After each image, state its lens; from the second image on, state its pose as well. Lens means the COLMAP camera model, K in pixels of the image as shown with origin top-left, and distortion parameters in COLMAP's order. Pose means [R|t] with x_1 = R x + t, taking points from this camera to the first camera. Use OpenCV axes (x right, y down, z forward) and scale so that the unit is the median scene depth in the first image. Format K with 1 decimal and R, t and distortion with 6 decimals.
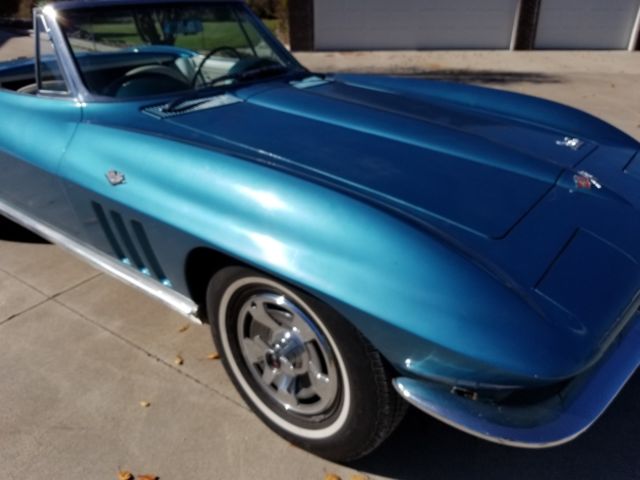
lens RADIAL K [[495.6, 0, 320.0], [0, 495.6, 240.0], [0, 0, 1]] dist [0.059399, -0.111604]
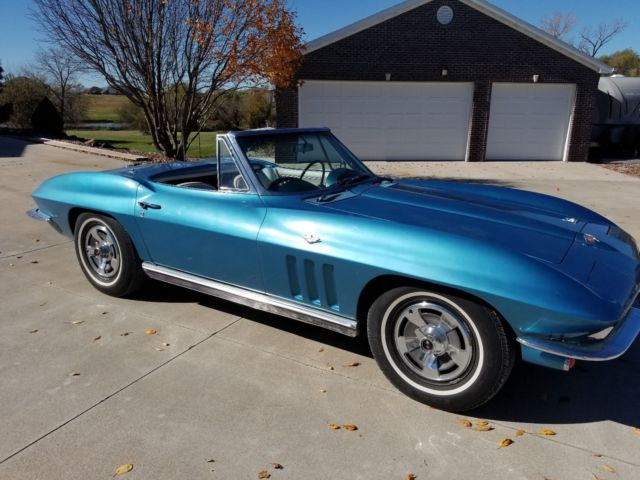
lens RADIAL K [[495.6, 0, 320.0], [0, 495.6, 240.0], [0, 0, 1]] dist [0.059399, -0.111604]
pose [[0.996050, -0.005267, 0.088640, -0.482348], [0.022914, 0.979675, -0.199278, 0.183056], [-0.085789, 0.200522, 0.975926, -0.526142]]
